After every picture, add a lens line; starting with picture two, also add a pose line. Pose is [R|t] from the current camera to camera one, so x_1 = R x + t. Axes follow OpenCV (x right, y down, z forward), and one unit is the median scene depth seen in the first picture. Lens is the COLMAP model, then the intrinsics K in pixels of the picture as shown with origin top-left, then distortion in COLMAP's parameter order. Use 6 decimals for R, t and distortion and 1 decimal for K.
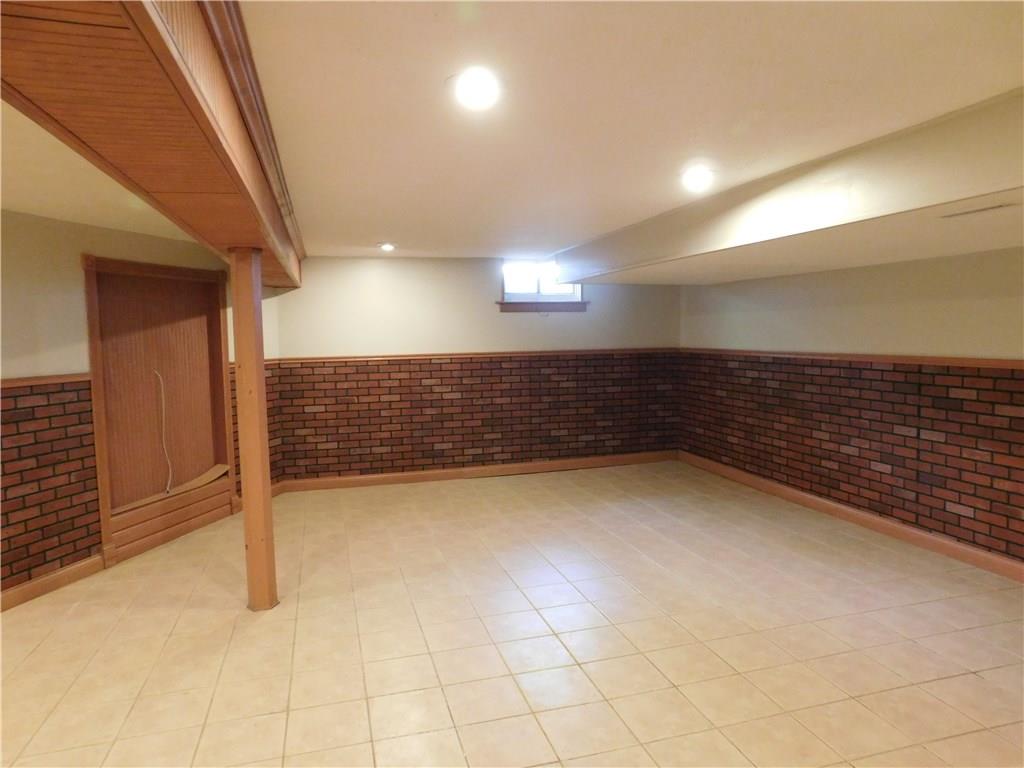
lens RADIAL K [[688.2, 0, 513.8], [0, 688.2, 387.0], [0, 0, 1]] dist [-0.027588, 0.002959]
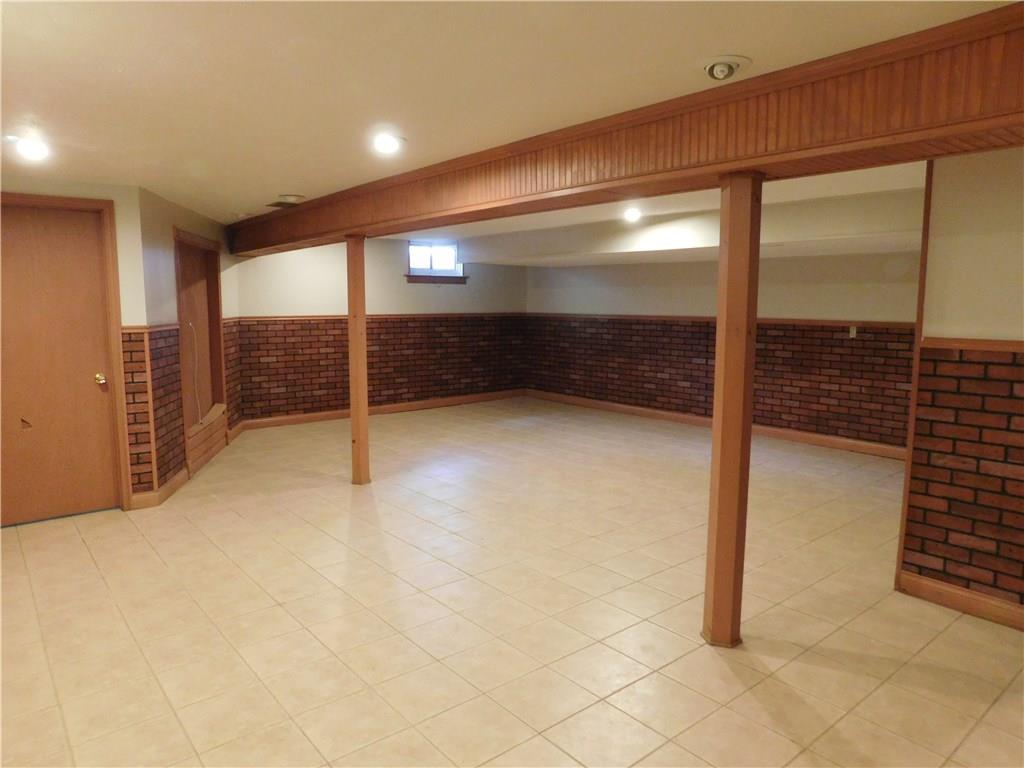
lens RADIAL K [[688.2, 0, 513.8], [0, 688.2, 387.0], [0, 0, 1]] dist [-0.027588, 0.002959]
pose [[0.915102, -0.030367, 0.402077, -0.376707], [0.014160, 0.998965, 0.043221, 0.034009], [-0.402974, -0.033858, 0.914585, -0.267456]]
